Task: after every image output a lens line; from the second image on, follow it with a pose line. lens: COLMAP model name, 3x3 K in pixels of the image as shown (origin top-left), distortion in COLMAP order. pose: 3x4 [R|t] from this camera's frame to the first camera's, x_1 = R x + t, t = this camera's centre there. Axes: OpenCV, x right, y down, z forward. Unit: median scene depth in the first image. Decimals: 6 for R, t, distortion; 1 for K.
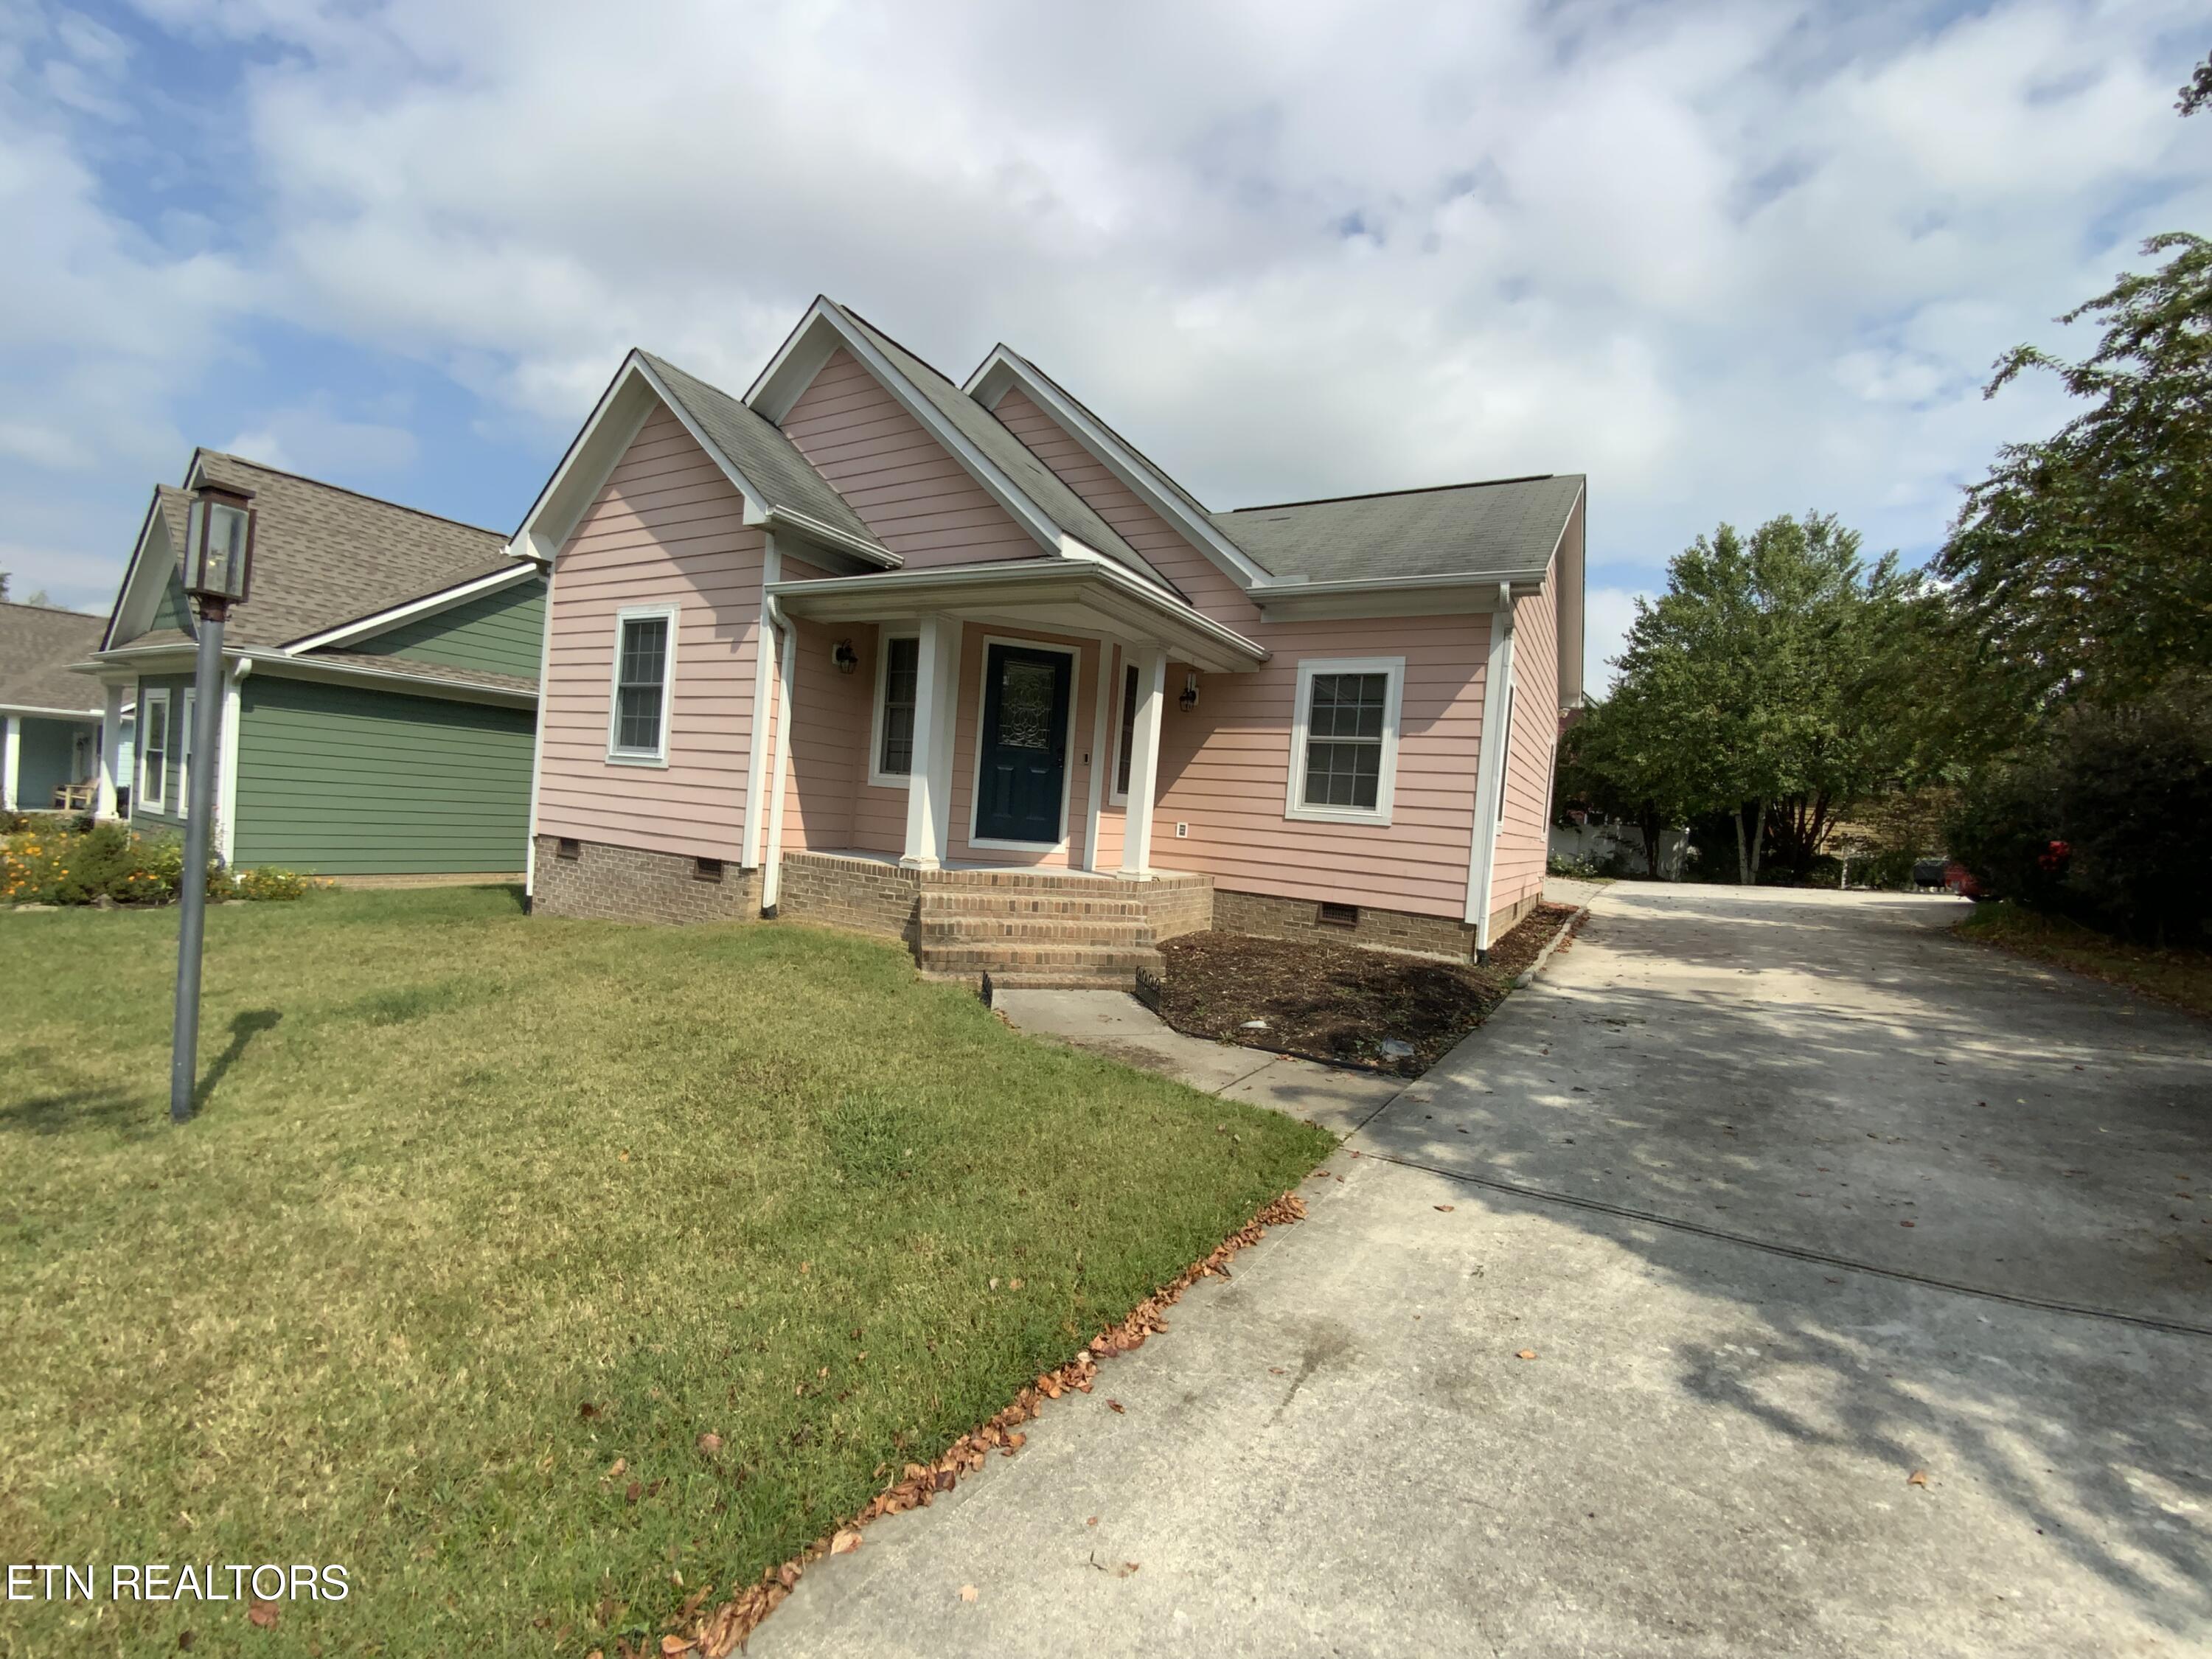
lens RADIAL K [[893.0, 0, 1102.6], [0, 893.0, 823.2], [0, 0, 1]] dist [0.024203, -0.020029]
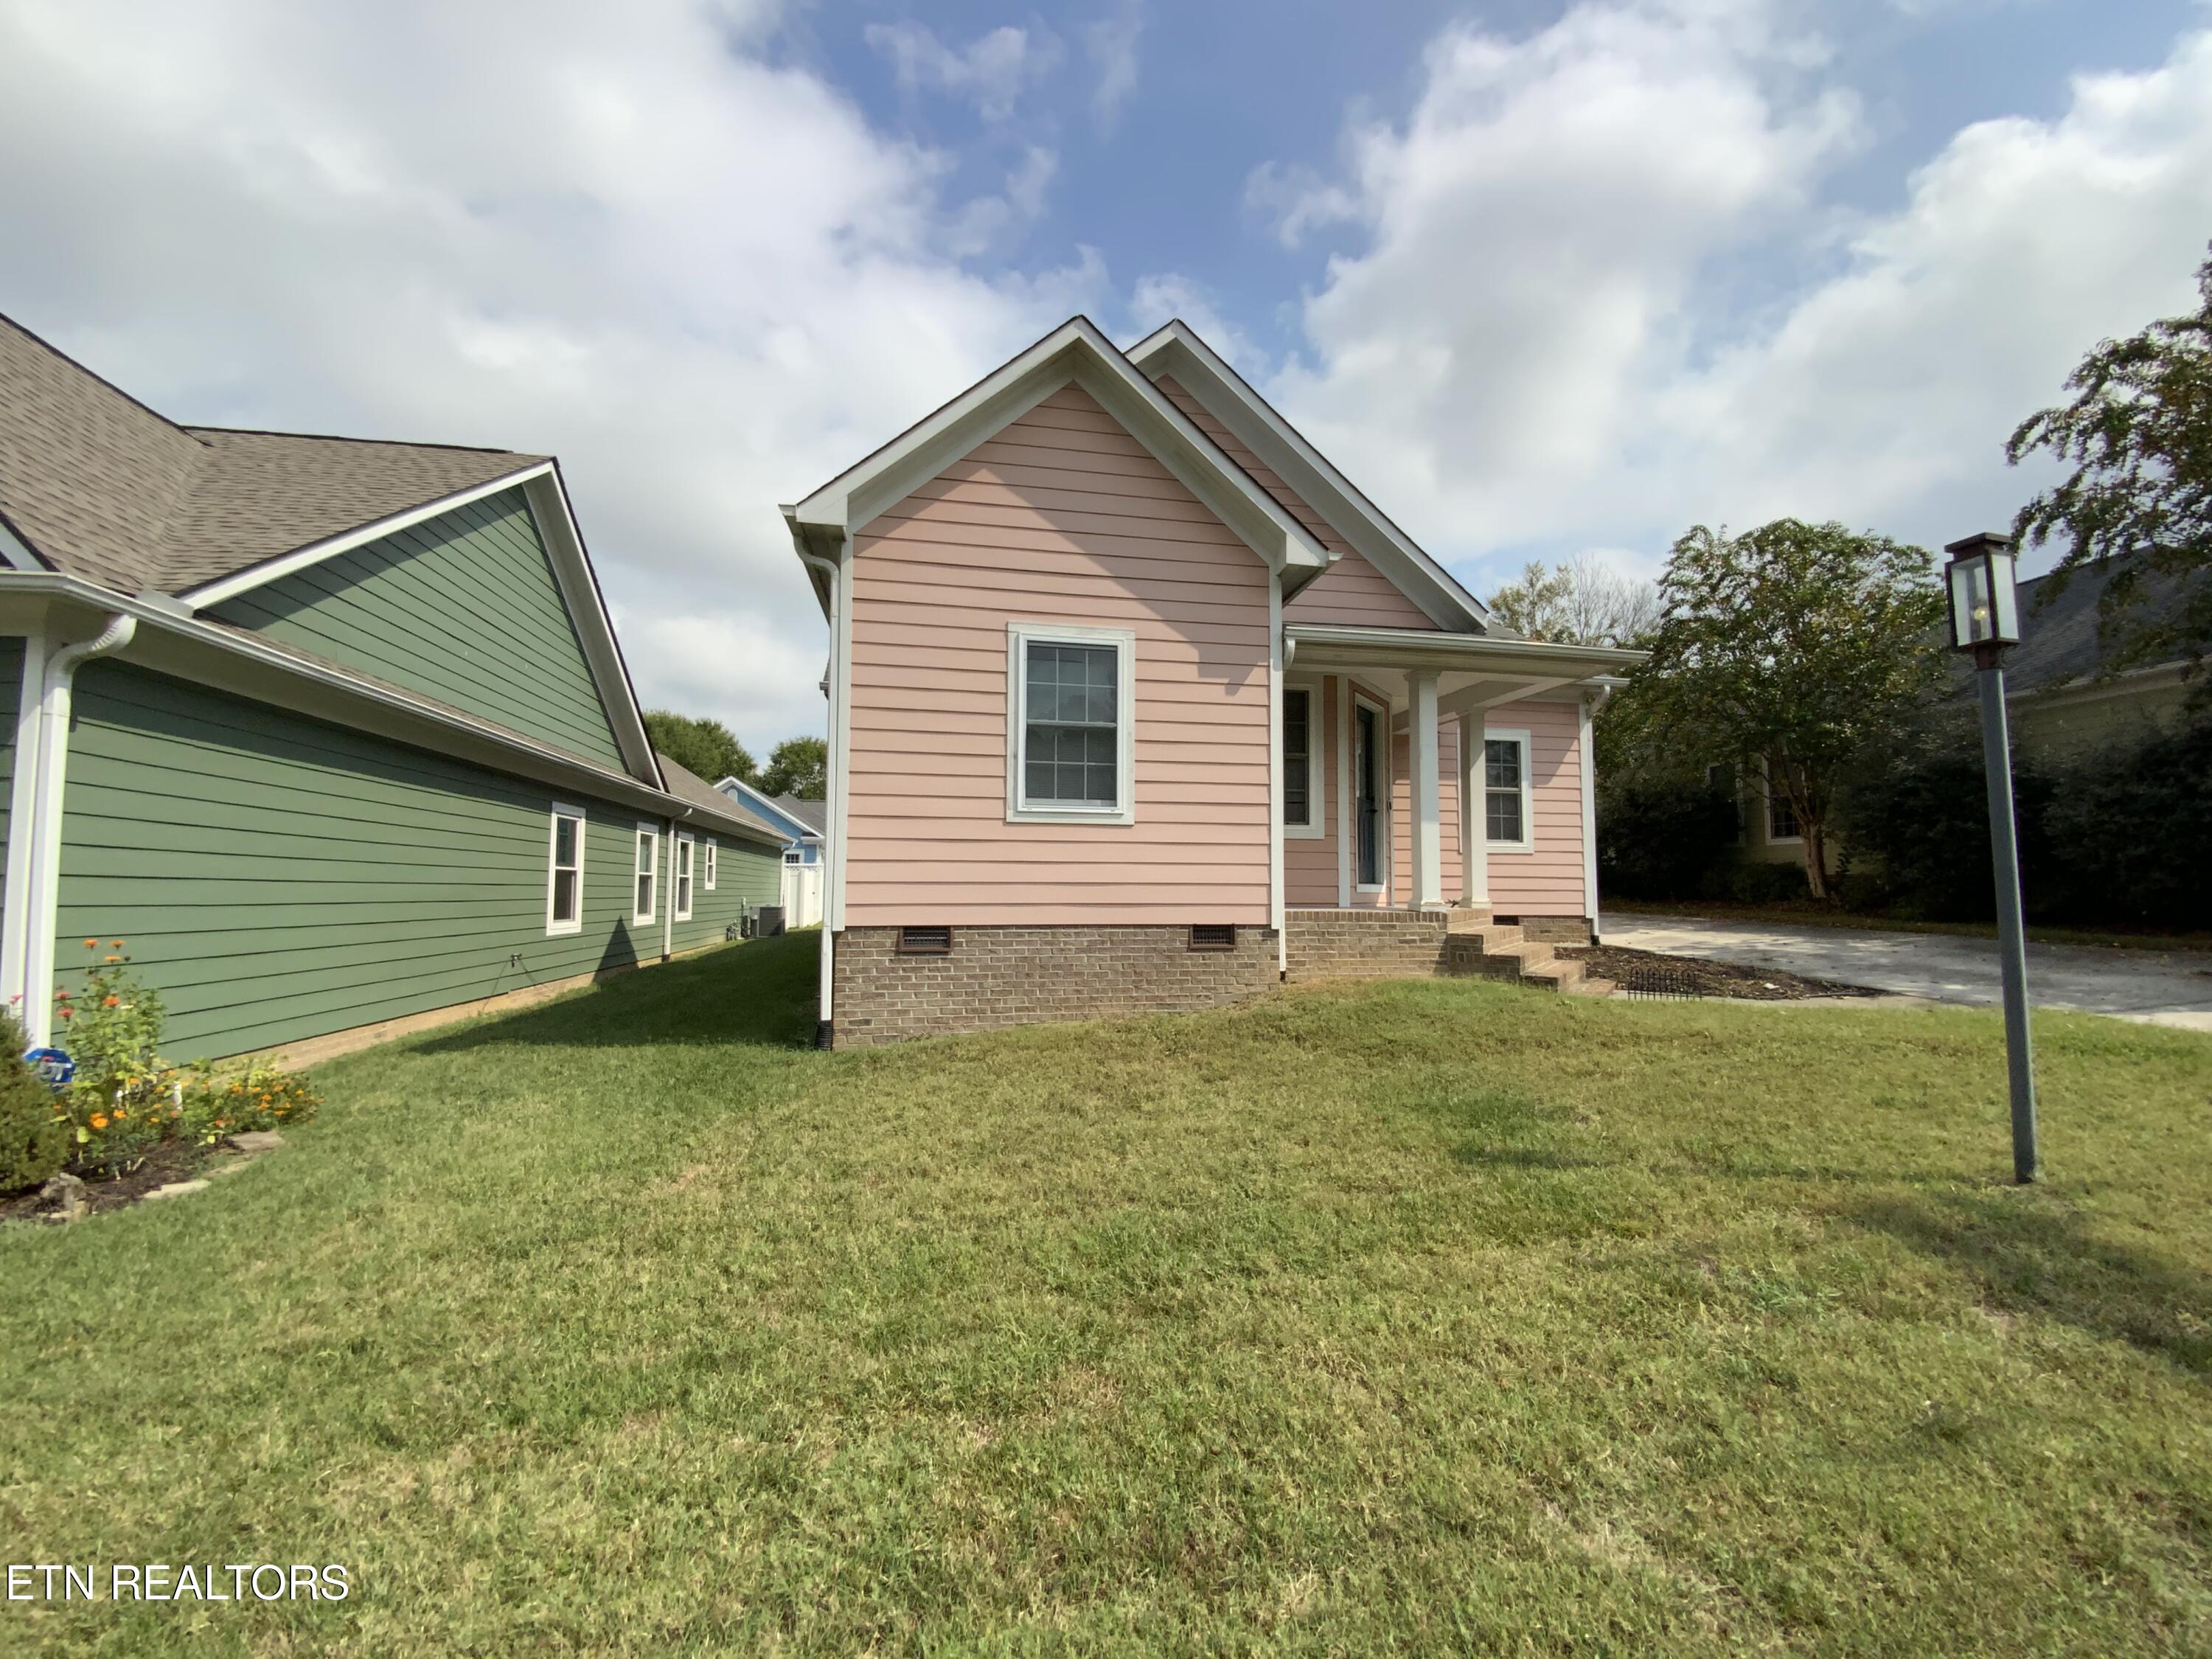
lens RADIAL K [[896.0, 0, 1096.4], [0, 896.0, 829.1], [0, 0, 1]] dist [0.035847, -0.023423]
pose [[0.753720, -0.029250, 0.656545, -1.063558], [0.056557, 0.998190, -0.020457, -0.042367], [-0.654758, 0.052550, 0.754010, 0.392350]]
